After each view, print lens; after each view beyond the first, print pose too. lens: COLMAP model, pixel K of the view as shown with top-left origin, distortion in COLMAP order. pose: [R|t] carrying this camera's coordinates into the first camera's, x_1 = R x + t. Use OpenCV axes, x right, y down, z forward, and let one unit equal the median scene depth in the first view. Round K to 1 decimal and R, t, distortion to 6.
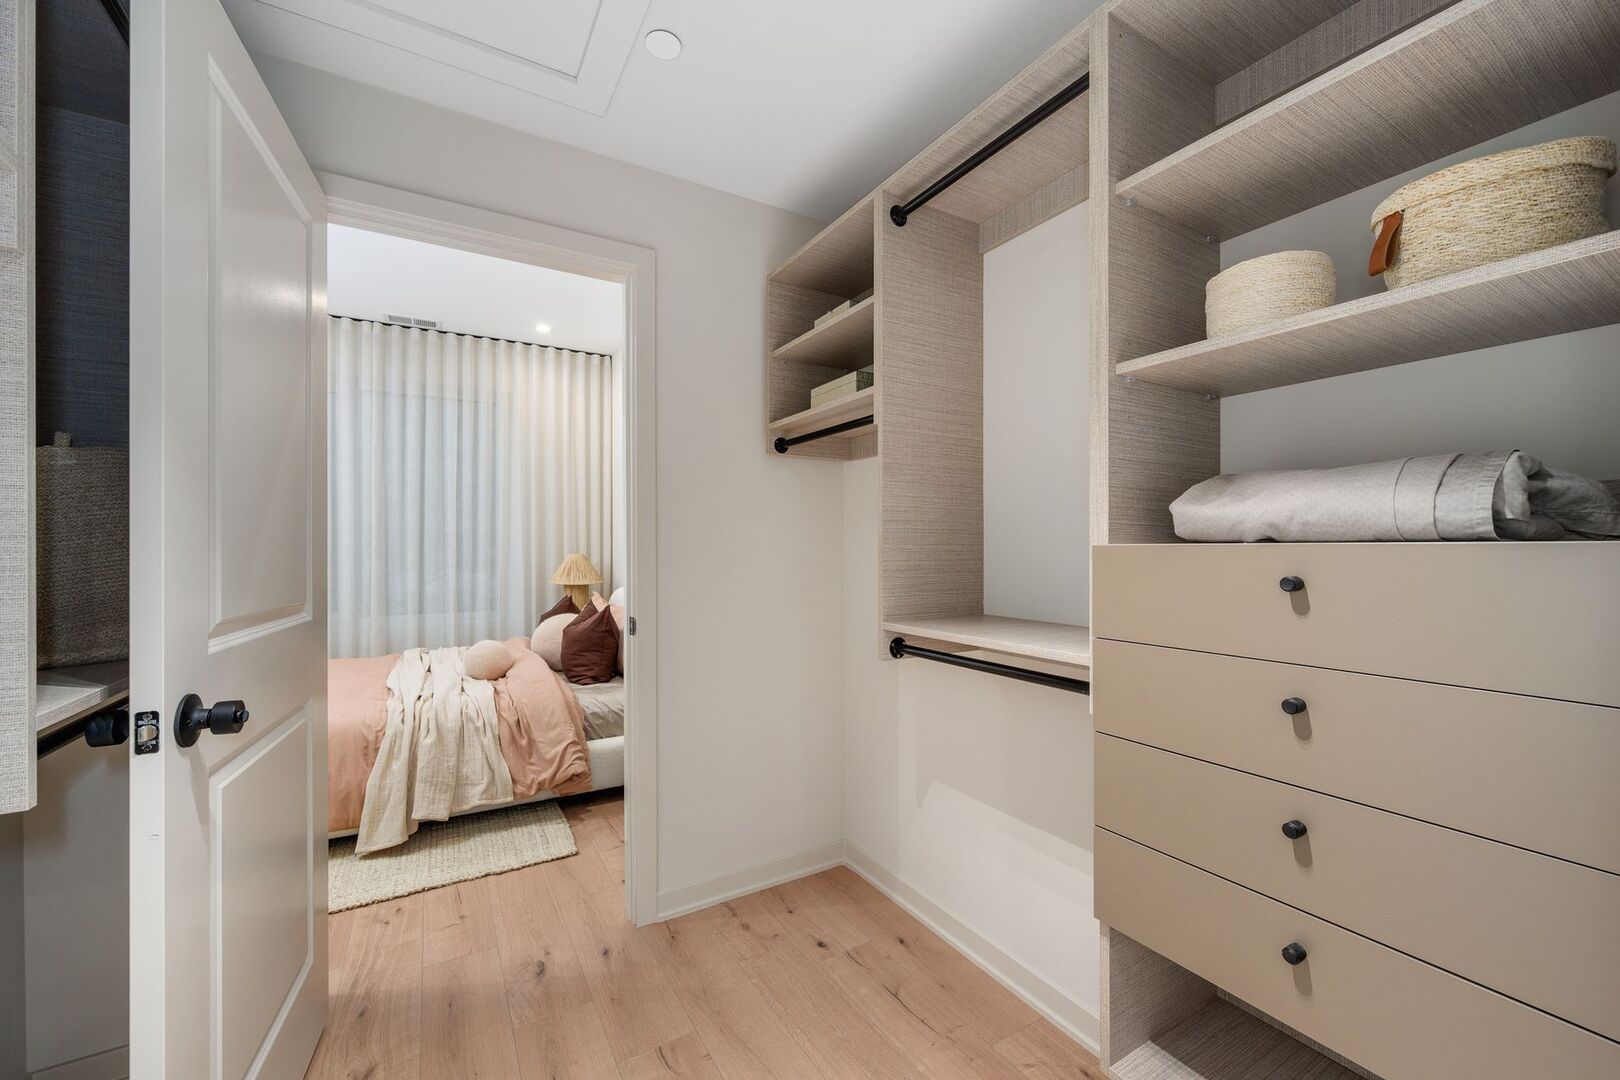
lens RADIAL K [[628.4, 0, 803.9], [0, 628.4, 545.7], [0, 0, 1]] dist [-0.000978, 0.001008]
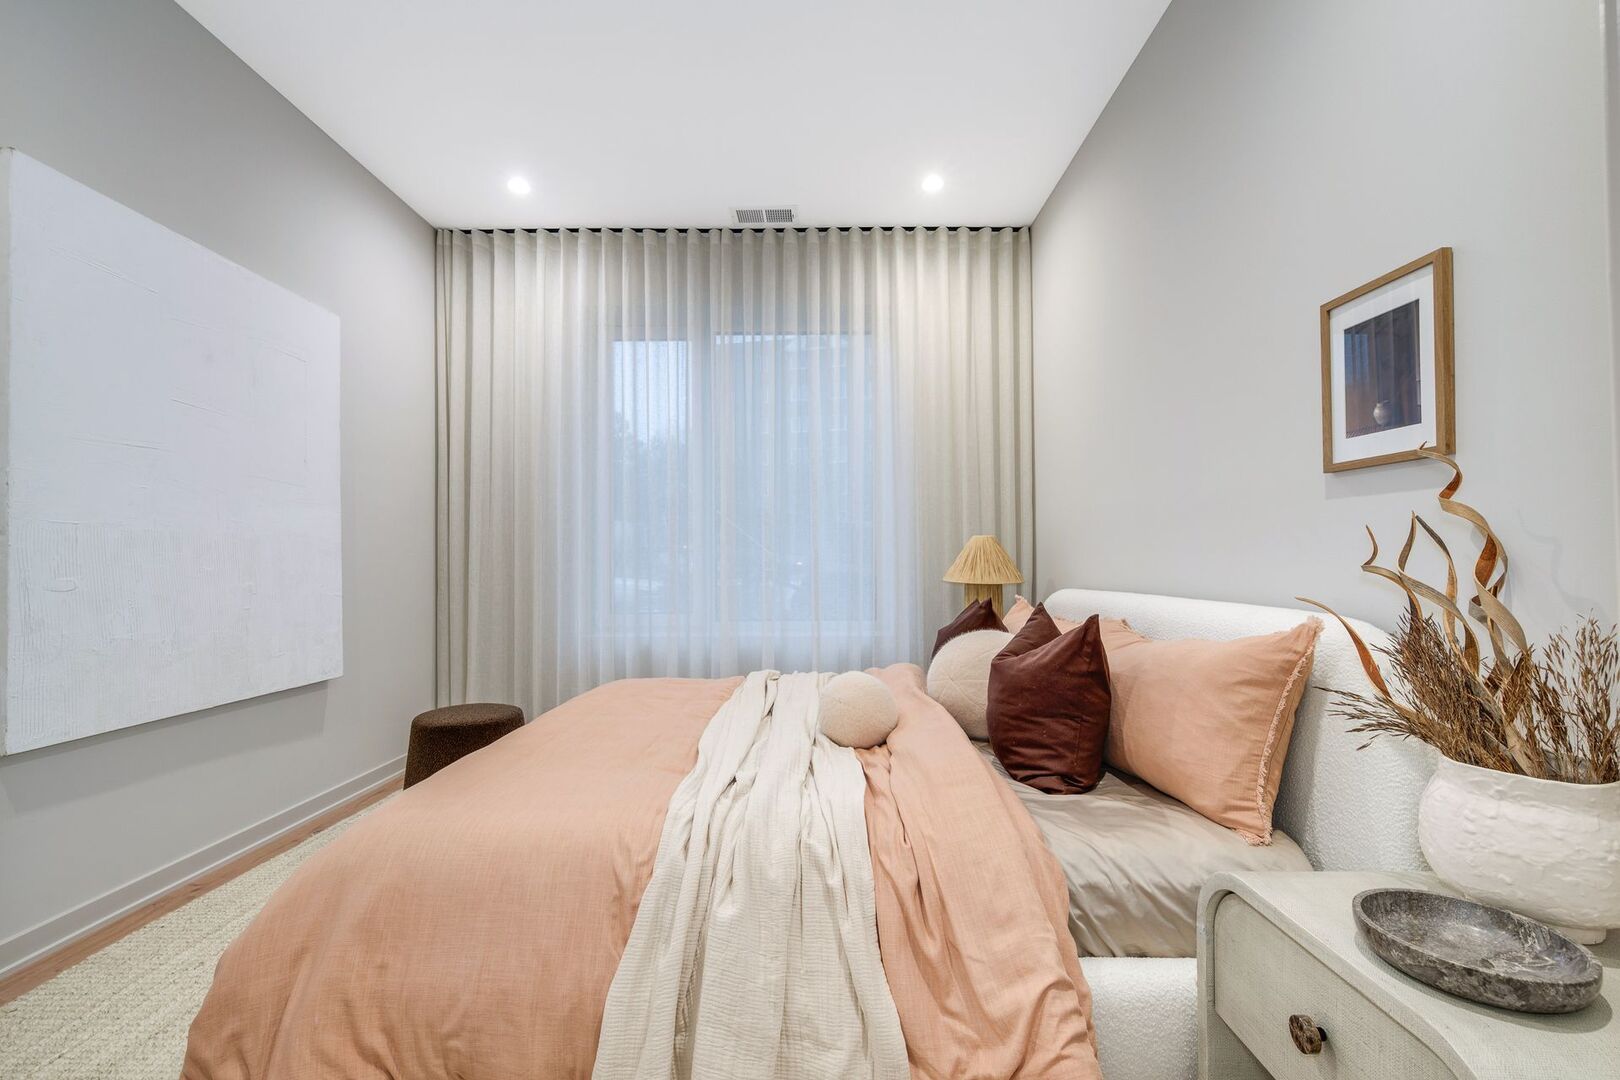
lens RADIAL K [[628.4, 0, 803.9], [0, 628.4, 545.7], [0, 0, 1]] dist [-0.000978, 0.001008]
pose [[0.846719, -0.016761, -0.531776, -0.281594], [0.002575, 0.999621, -0.027407, 0.063054], [0.532034, 0.021837, 0.846441, 0.578190]]
